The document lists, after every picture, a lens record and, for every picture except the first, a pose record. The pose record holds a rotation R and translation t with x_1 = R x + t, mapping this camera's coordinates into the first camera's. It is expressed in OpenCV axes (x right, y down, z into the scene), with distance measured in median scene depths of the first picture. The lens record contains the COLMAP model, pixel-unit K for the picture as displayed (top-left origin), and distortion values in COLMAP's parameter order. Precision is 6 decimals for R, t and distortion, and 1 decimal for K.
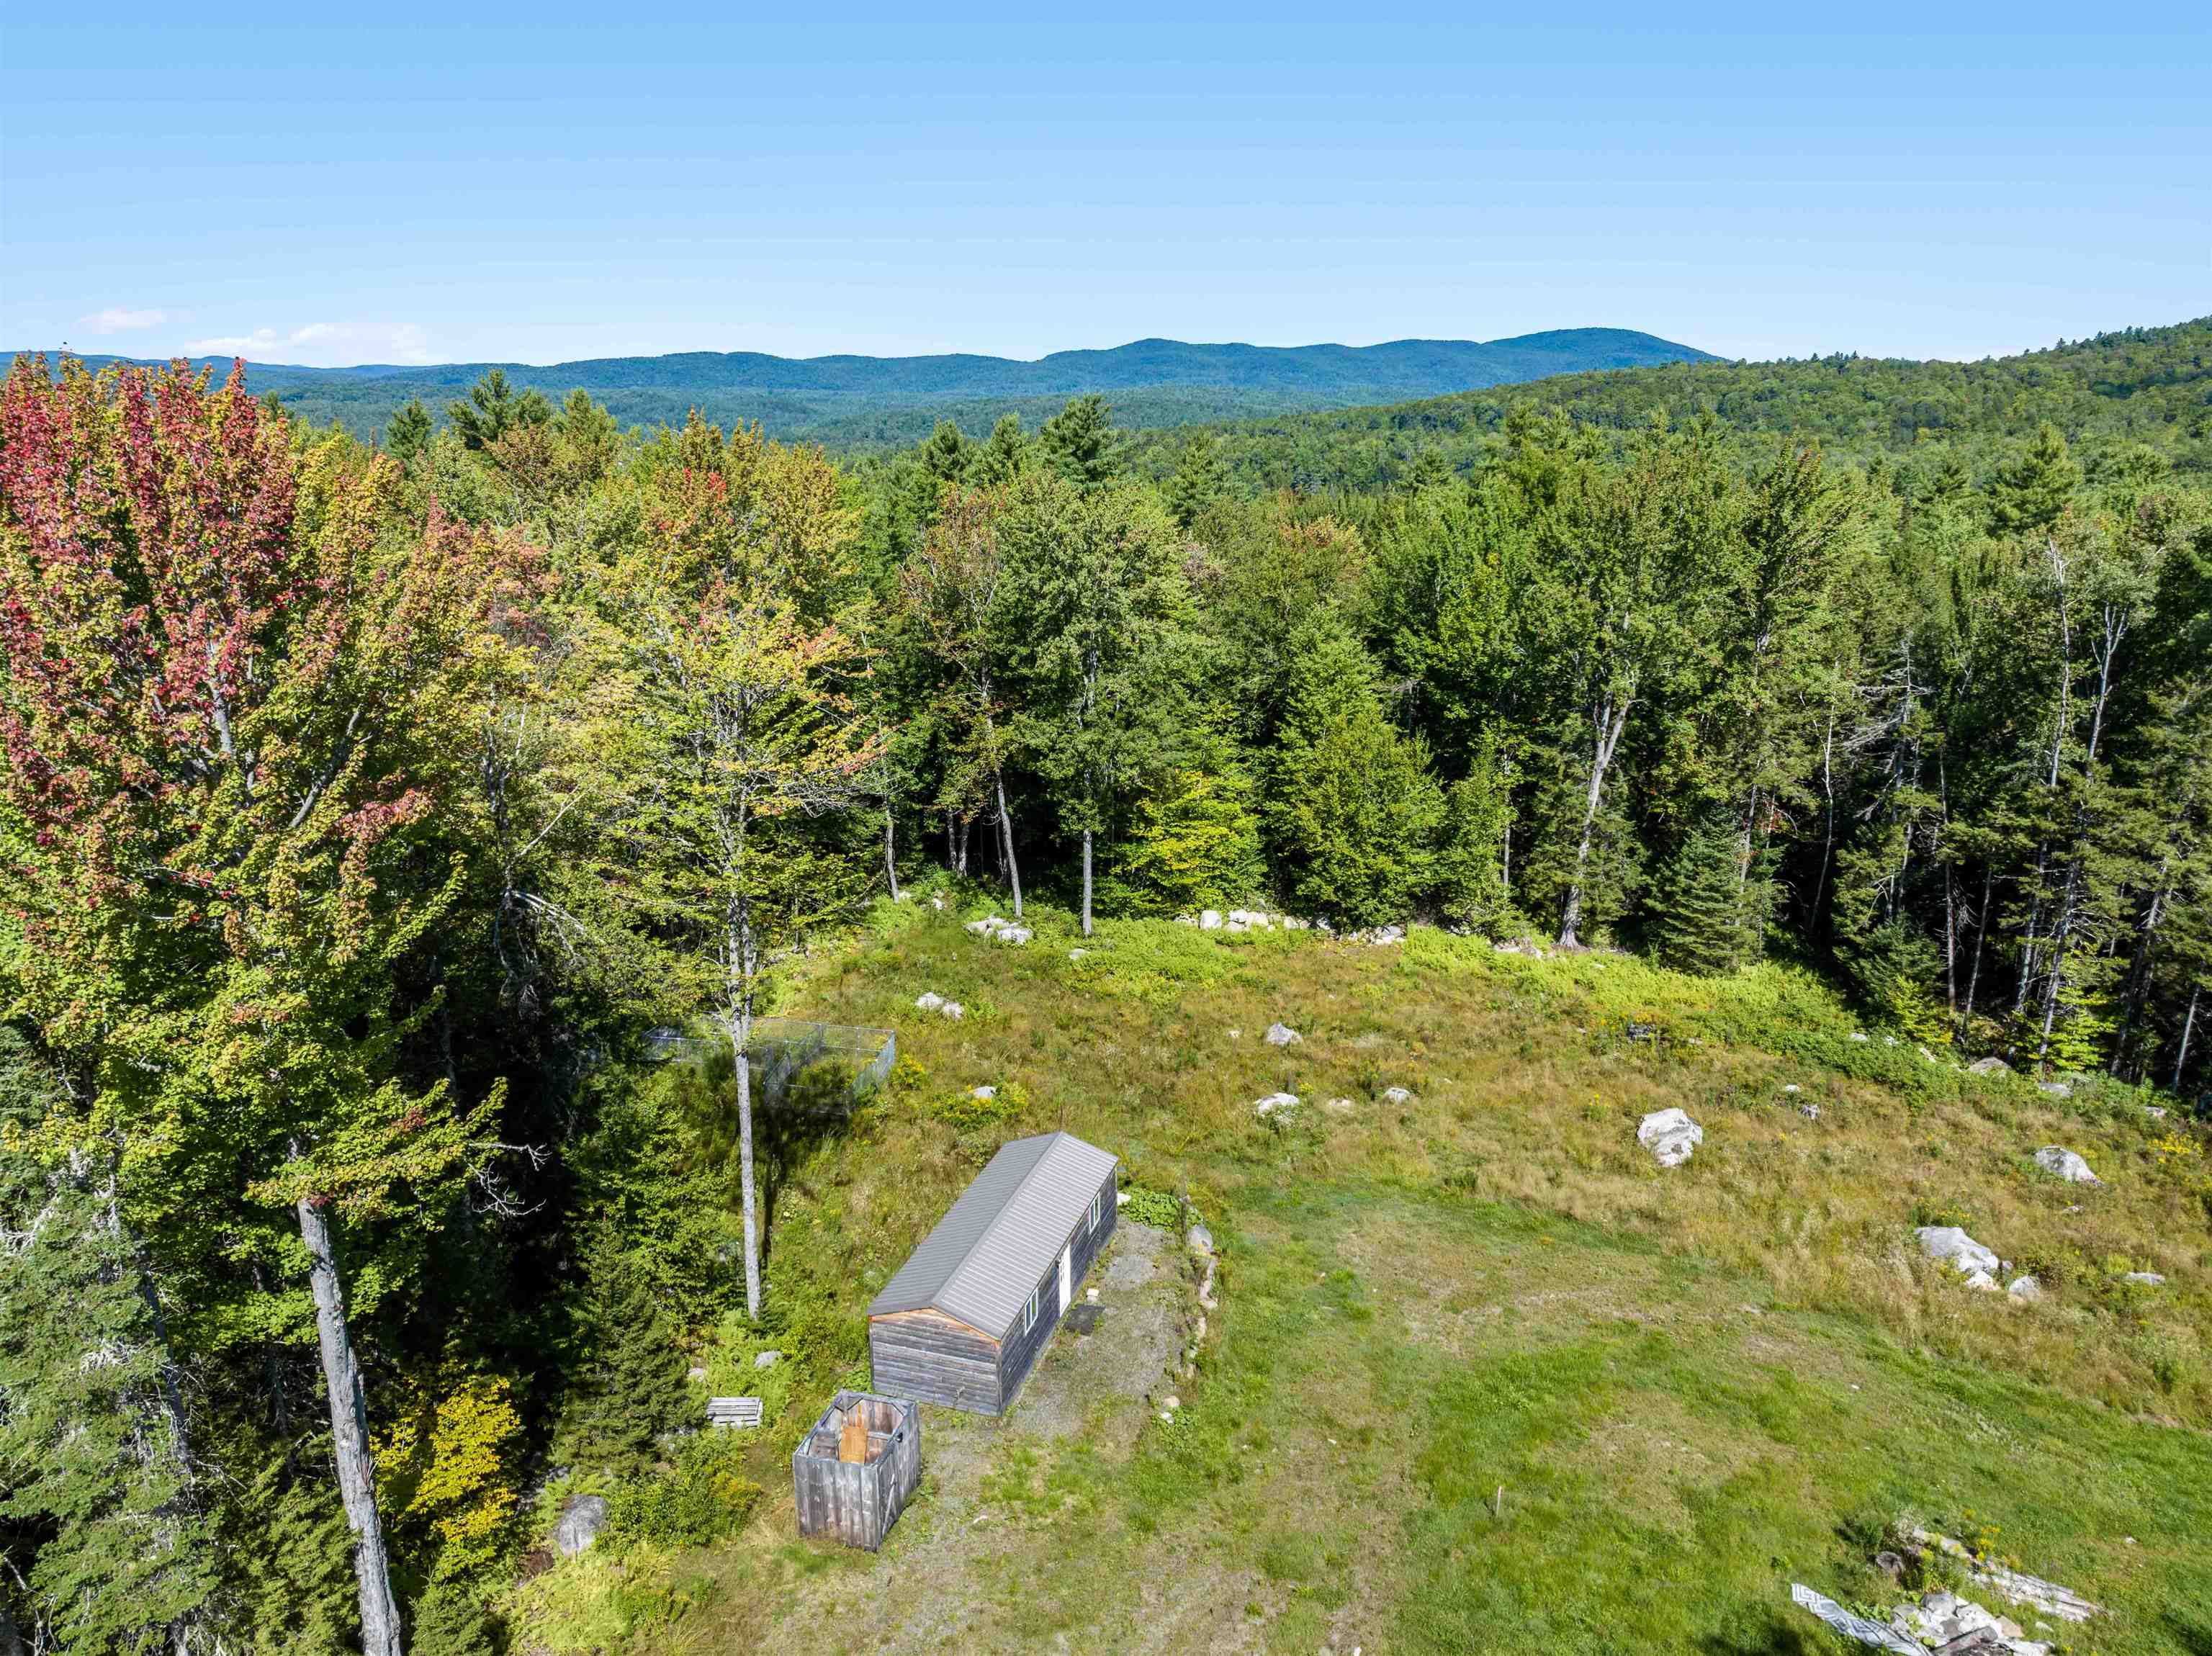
lens RADIAL K [[1559.5, 0, 1098.1], [0, 1559.5, 823.9], [0, 0, 1]] dist [-0.045519, 0.016728]
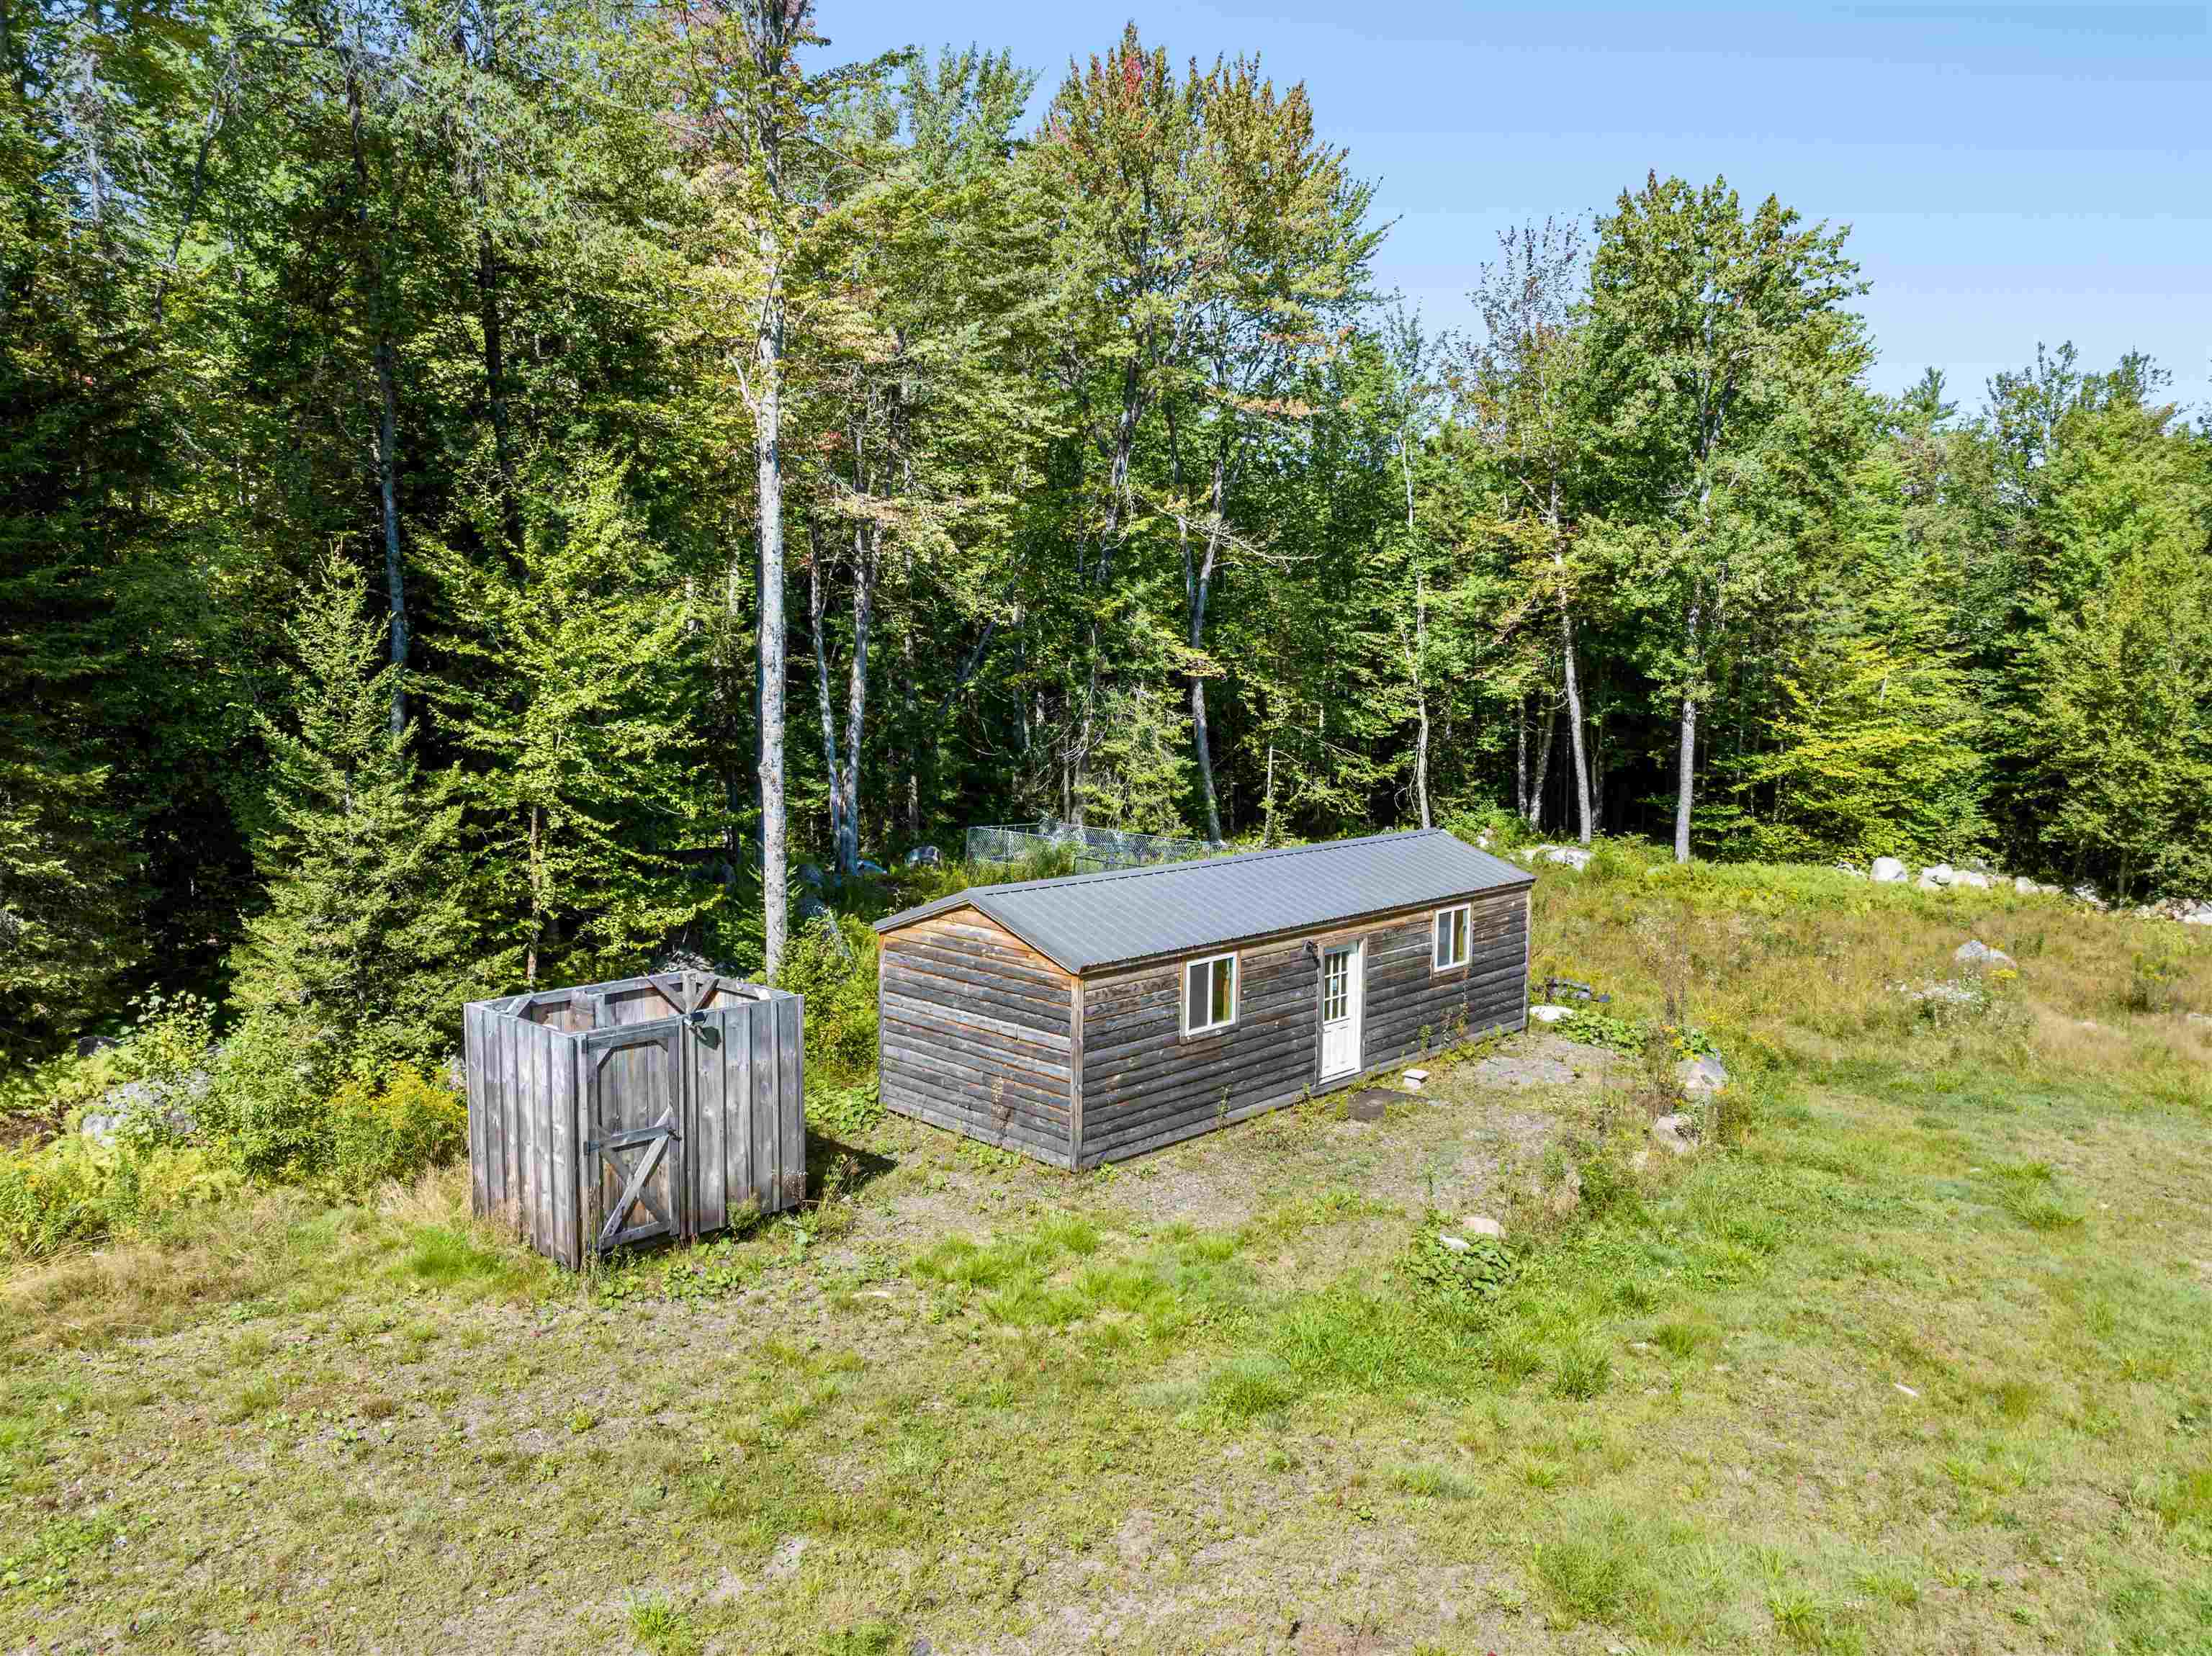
lens RADIAL K [[1559.5, 0, 1100.3], [0, 1559.5, 835.7], [0, 0, 1]] dist [-0.045519, 0.016728]
pose [[0.892899, 0.058560, -0.446432, 0.067219], [-0.122806, 0.985588, -0.116338, 0.166852], [0.433185, 0.158703, 0.887222, 0.291514]]
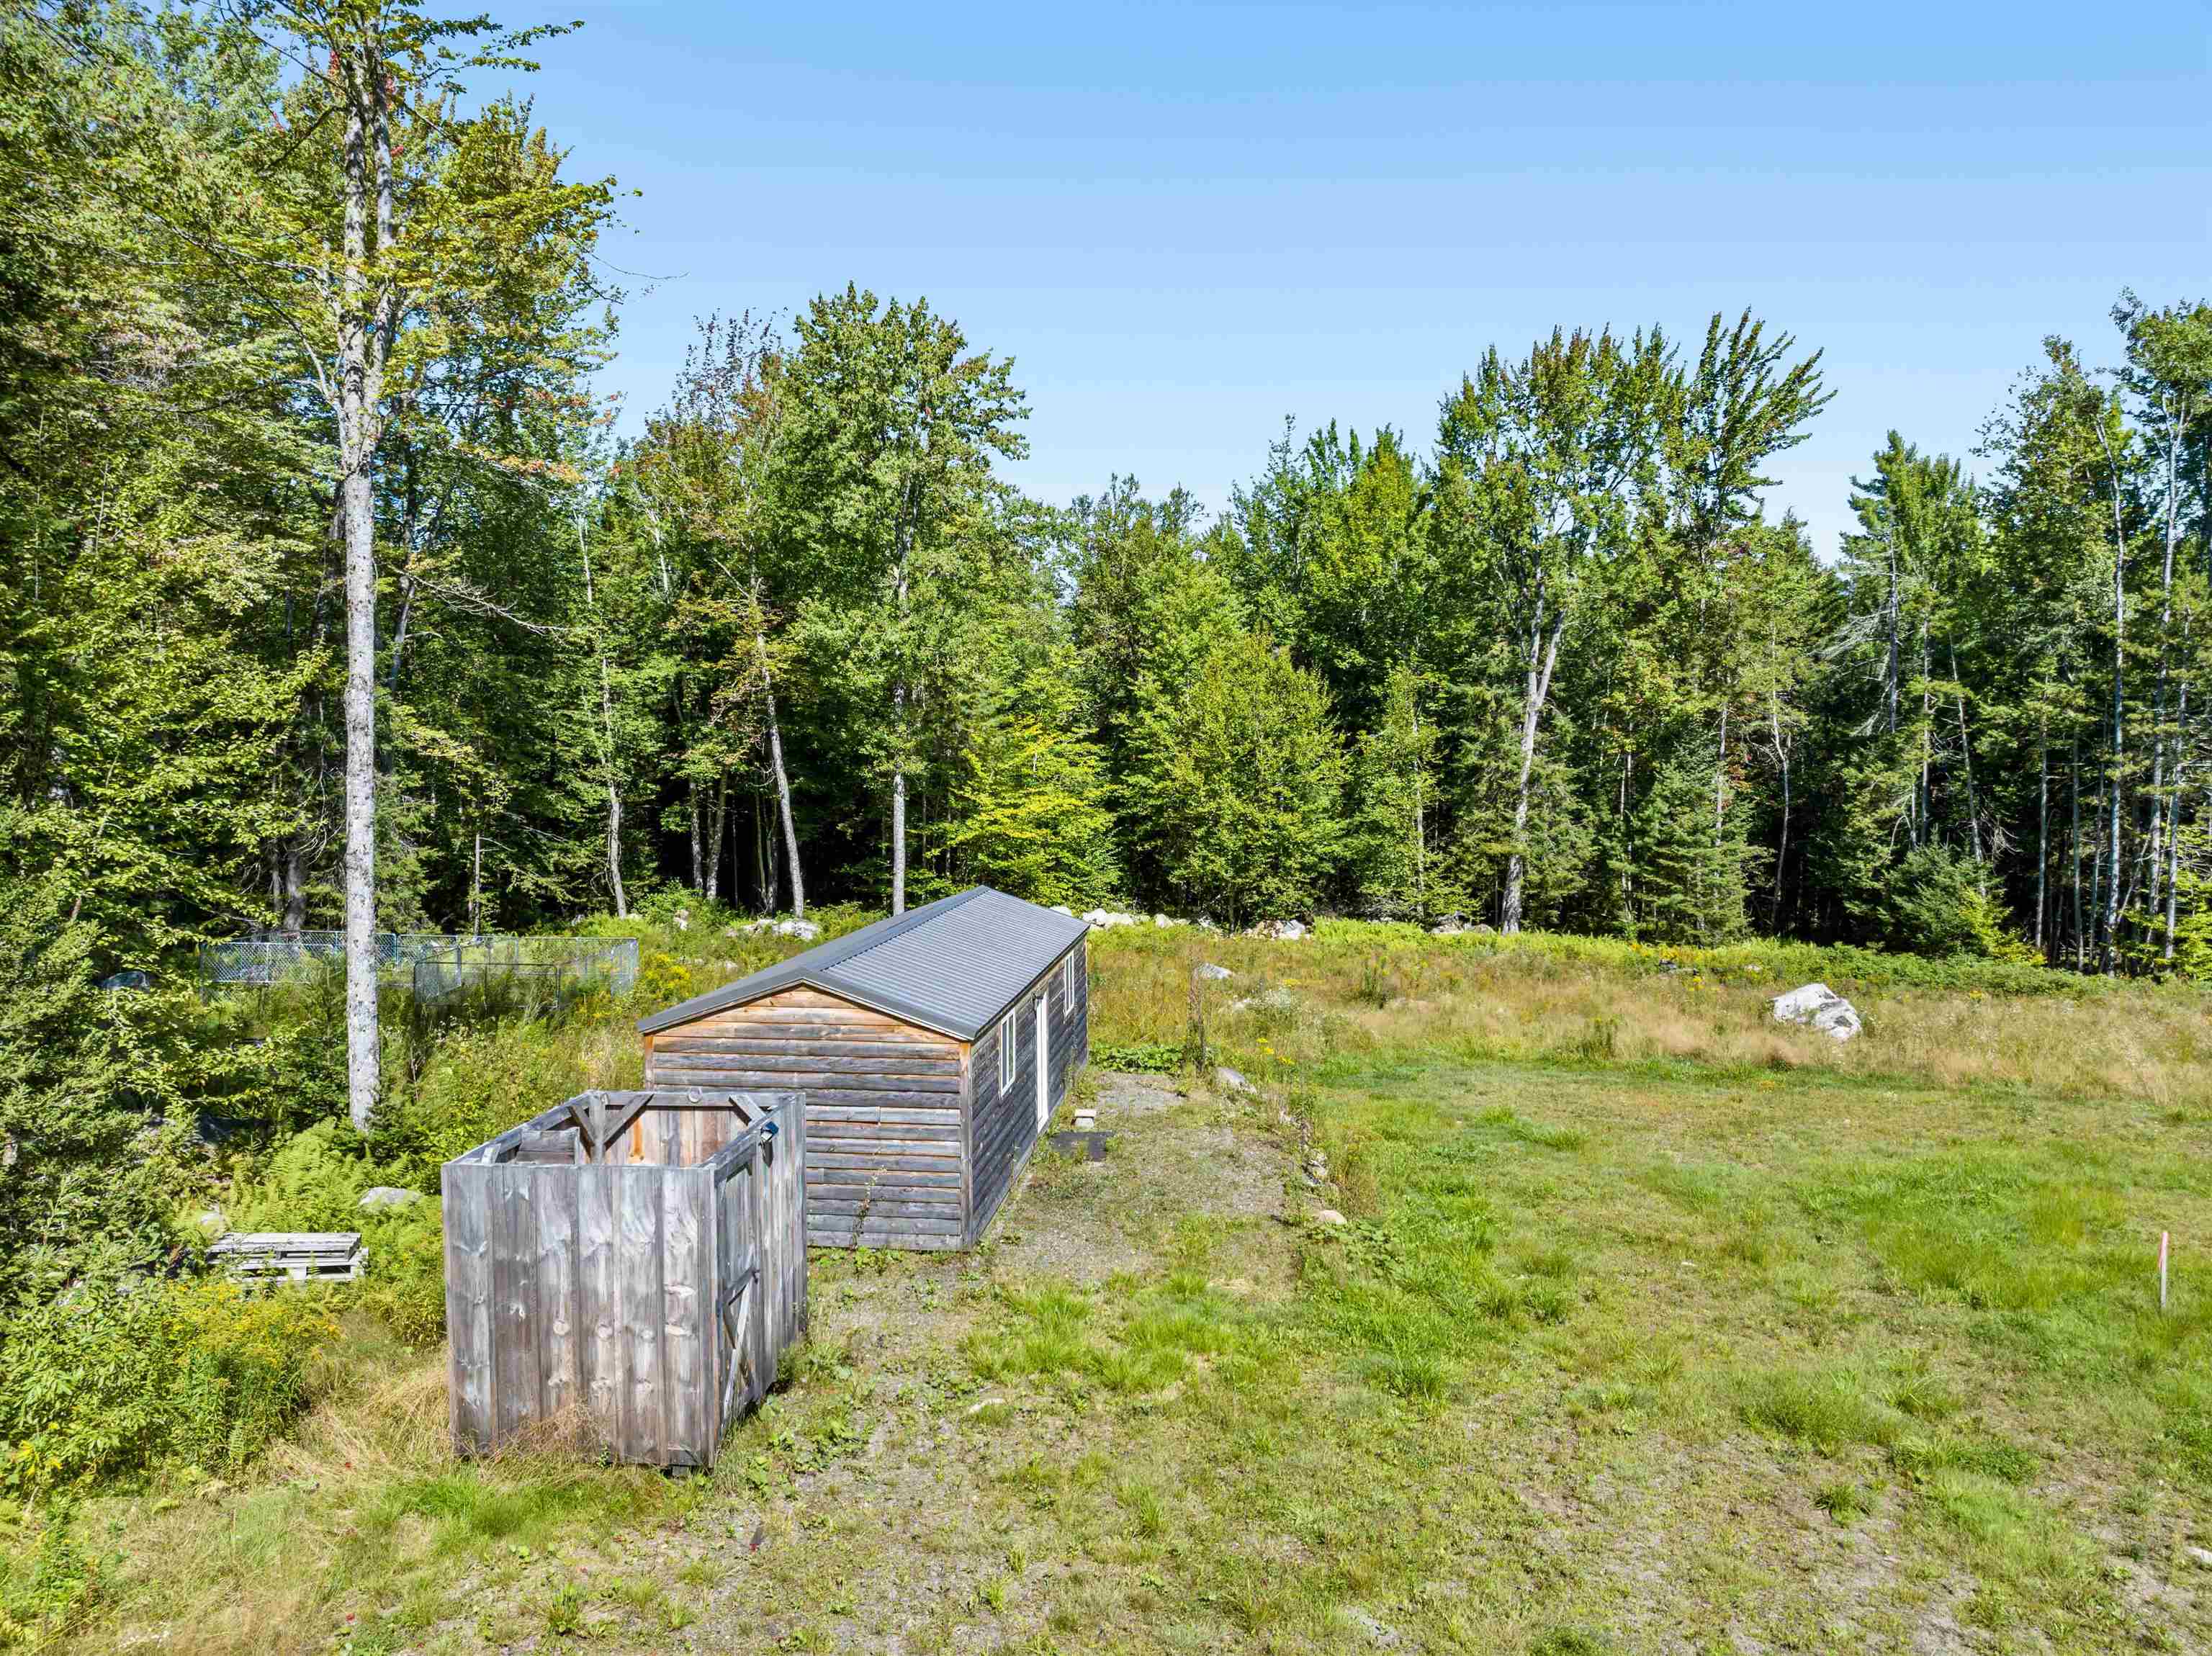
lens RADIAL K [[1559.5, 0, 1102.7], [0, 1559.5, 838.5], [0, 0, 1]] dist [-0.045519, 0.016728]
pose [[0.981213, -0.011444, 0.192590, -0.052841], [0.049854, 0.979375, -0.195805, 0.176147], [-0.186377, 0.201728, 0.961545, 0.278154]]
